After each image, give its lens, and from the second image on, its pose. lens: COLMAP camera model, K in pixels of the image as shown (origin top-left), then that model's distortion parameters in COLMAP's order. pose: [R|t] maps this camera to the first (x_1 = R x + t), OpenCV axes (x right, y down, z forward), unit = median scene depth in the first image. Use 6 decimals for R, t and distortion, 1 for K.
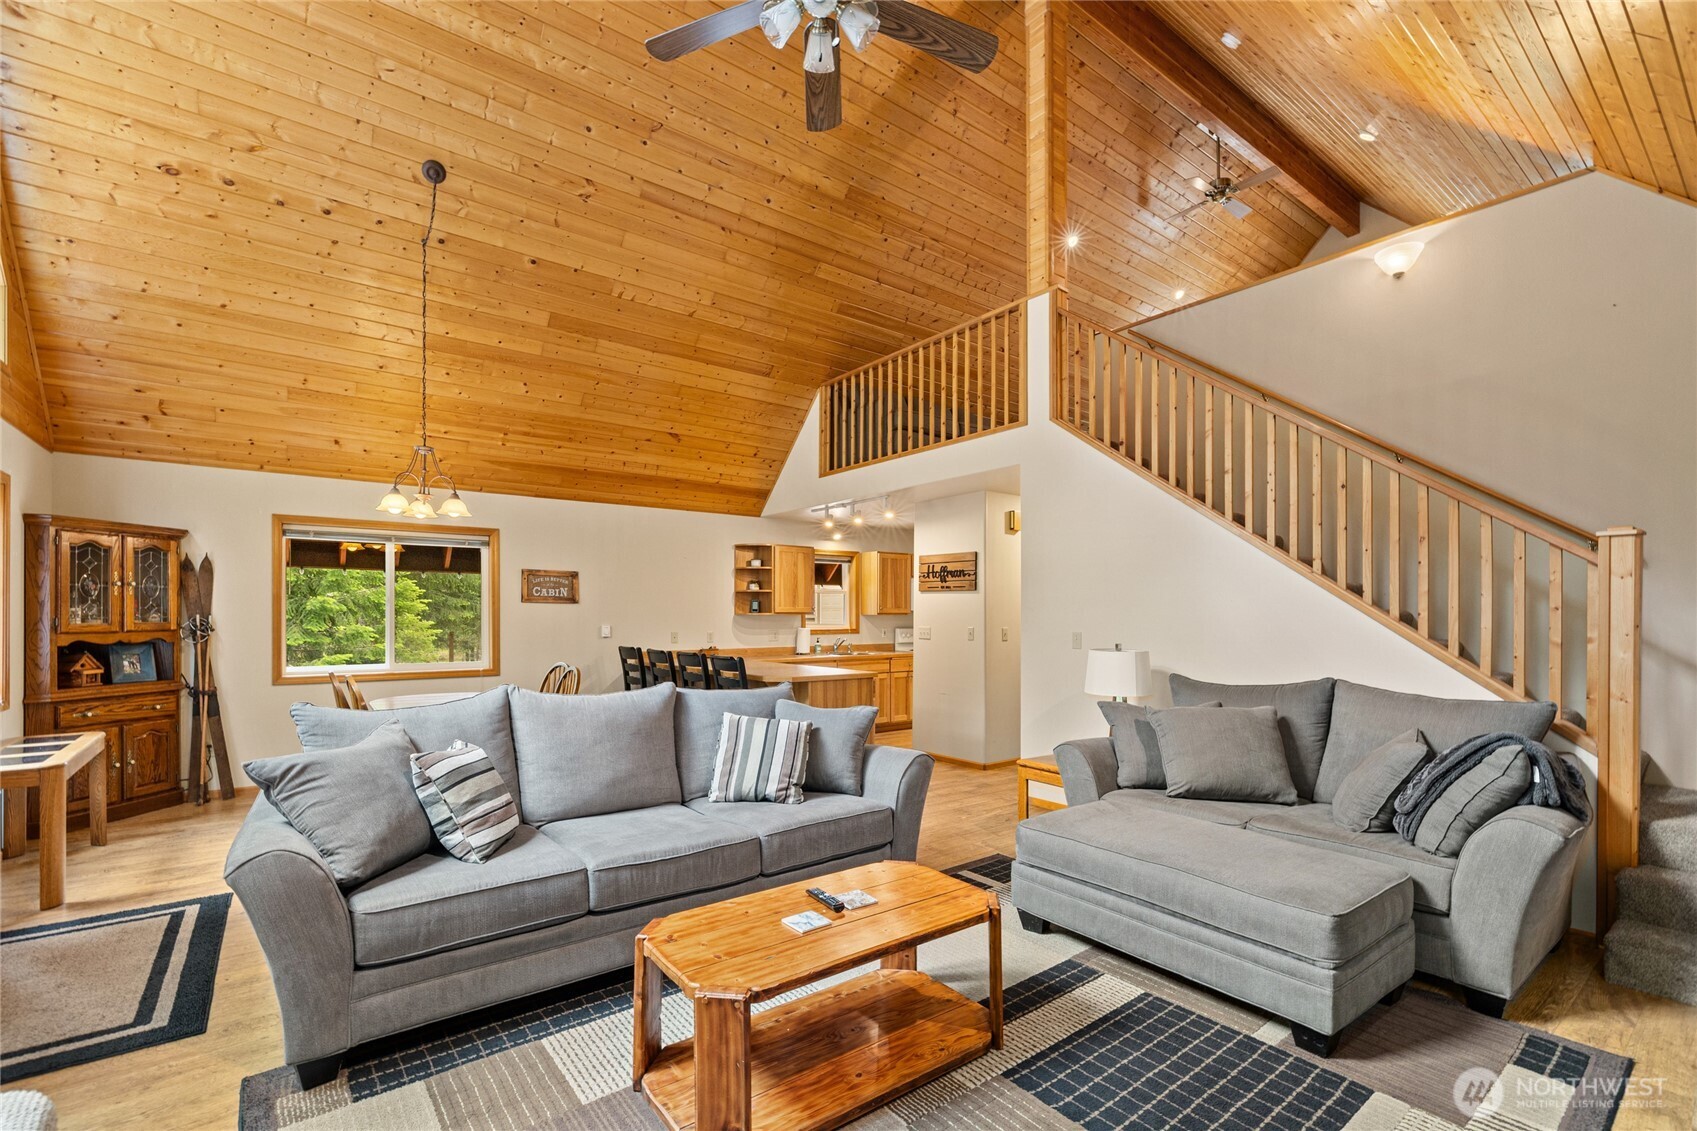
lens RADIAL K [[740.4, 0, 840.0], [0, 740.4, 616.1], [0, 0, 1]] dist [-0.000699, 0.000750]
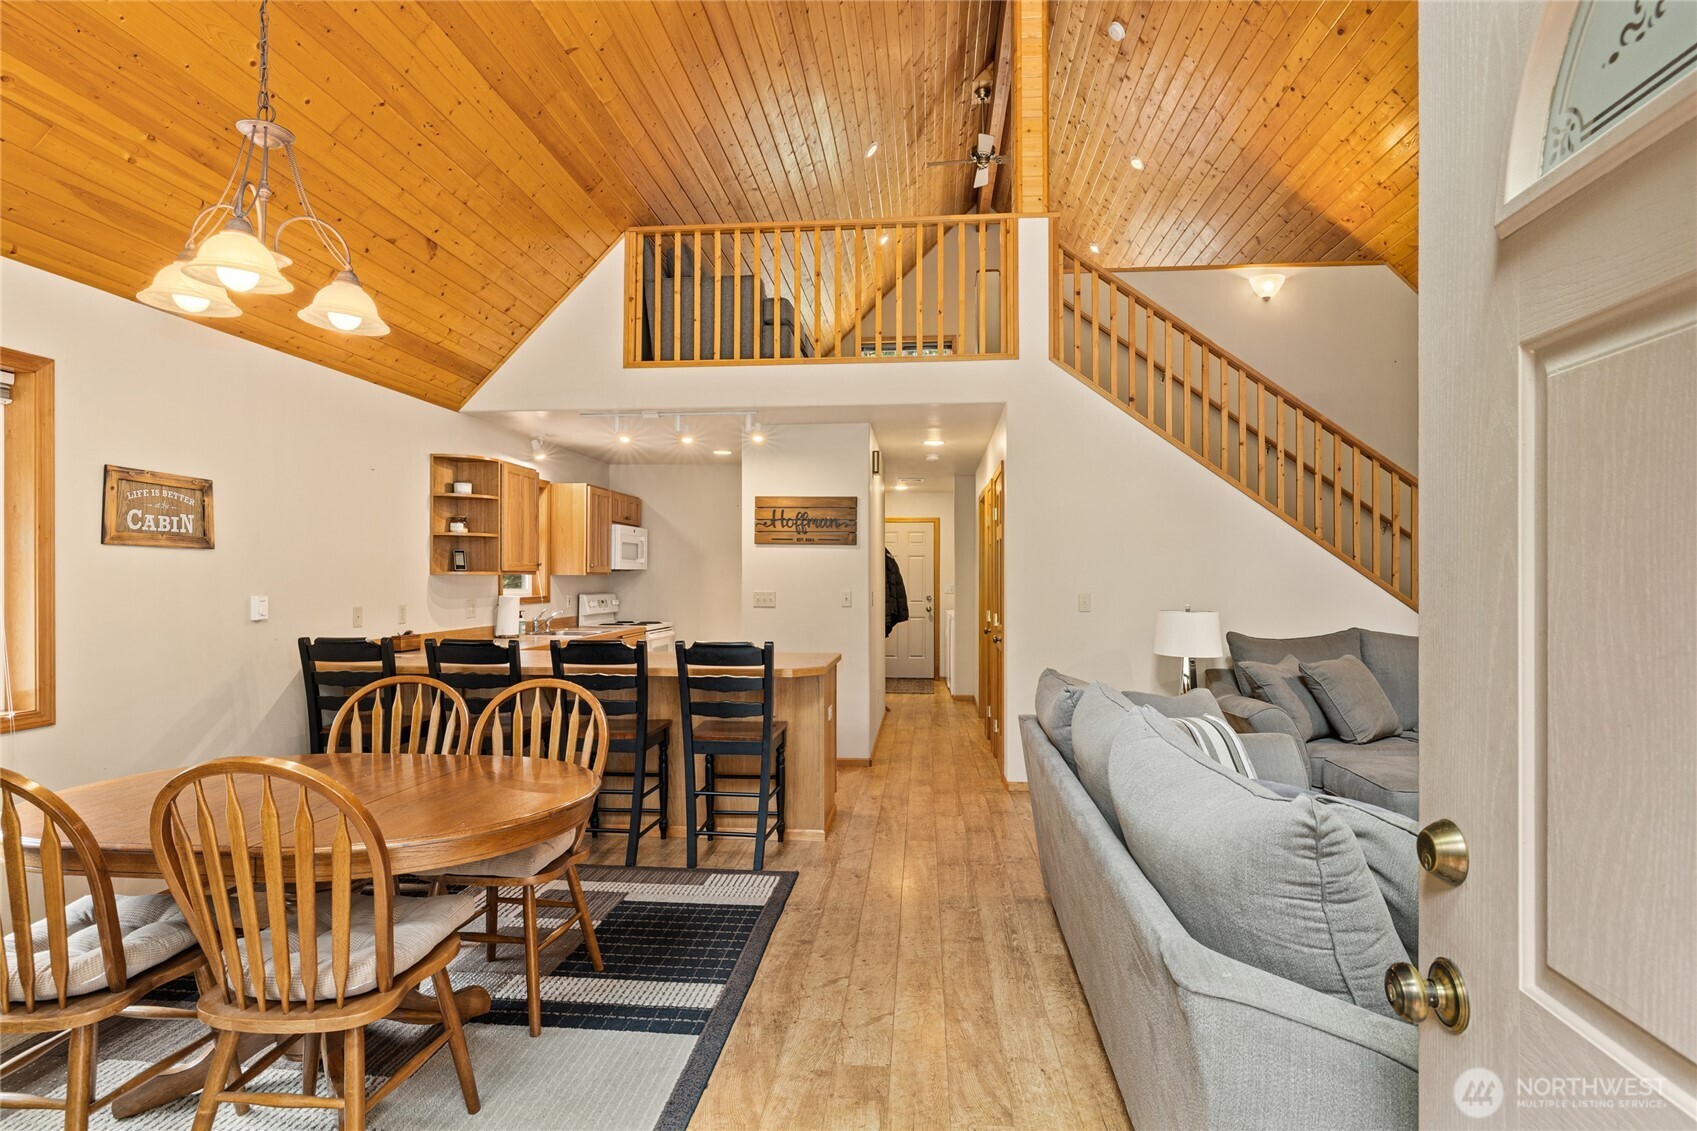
lens RADIAL K [[872.3, 0, 853.9], [0, 872.3, 577.8], [0, 0, 1]] dist [-0.007525, 0.001120]
pose [[0.671592, -0.000660, 0.740921, -0.464975], [0.000733, 1.000000, 0.000226, 0.000849], [-0.740921, 0.000391, 0.671592, 0.323873]]
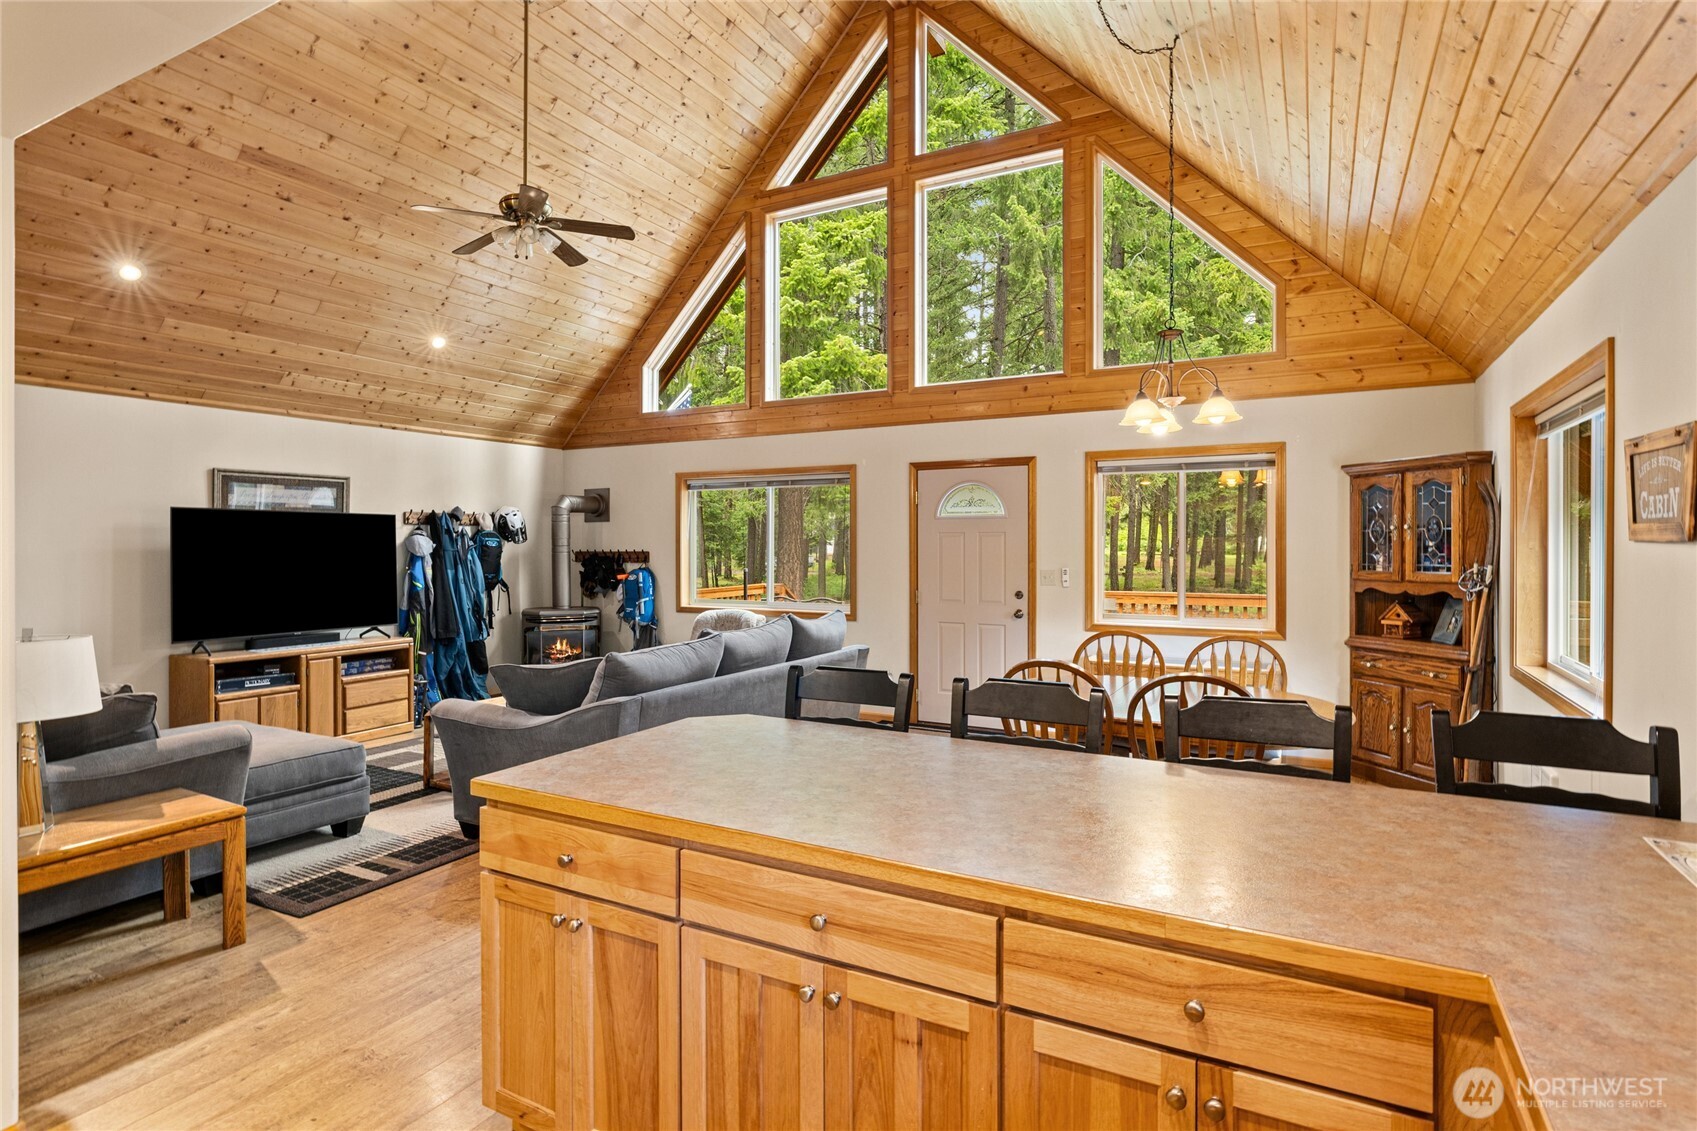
lens RADIAL K [[872.3, 0, 849.9], [0, 872.3, 551.0], [0, 0, 1]] dist [-0.007525, 0.001120]
pose [[-0.913147, 0.004421, -0.407606, 0.043177], [0.000289, 0.999948, 0.010199, -0.017091], [0.407630, 0.009195, -0.913101, 1.110555]]
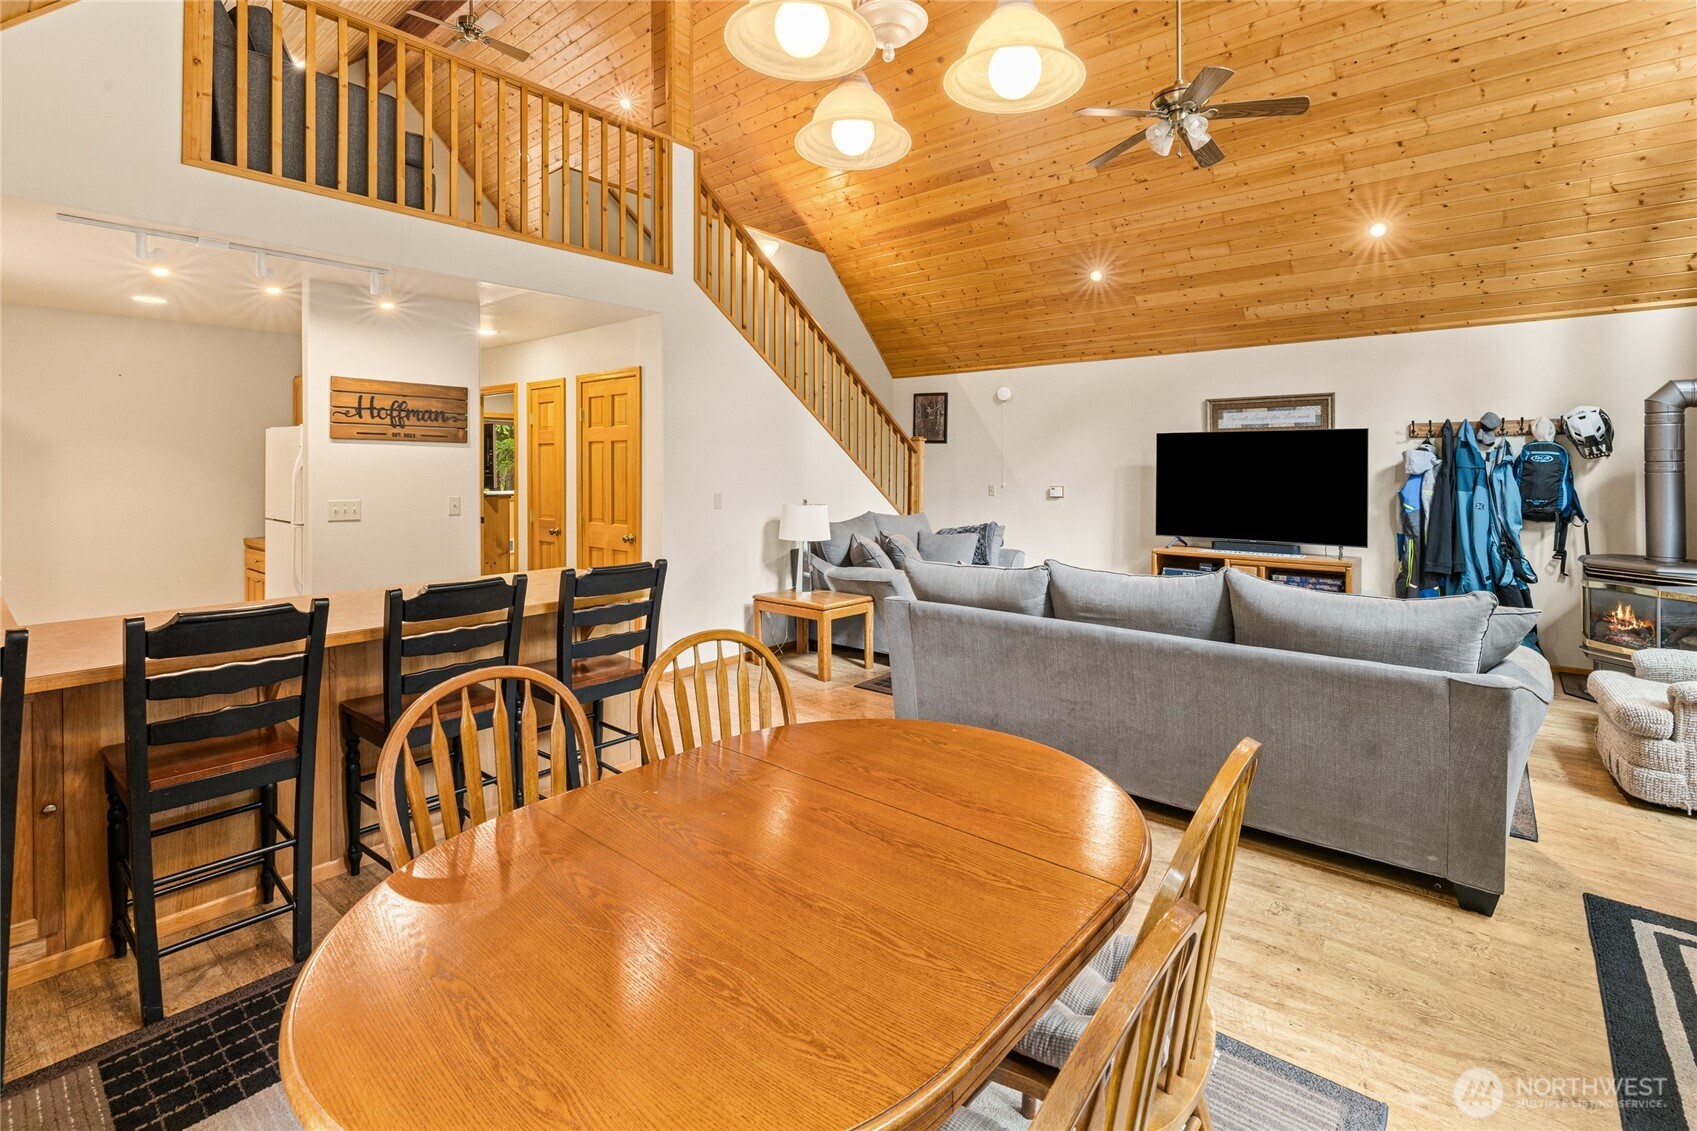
lens RADIAL K [[772.8, 0, 848.8], [0, 772.8, 462.2], [0, 0, 1]] dist [-0.007058, 0.001260]
pose [[-0.217982, 0.003747, 0.975946, -0.540775], [0.002599, 0.999991, -0.003259, -0.011723], [-0.975949, 0.001826, -0.217990, 0.718611]]
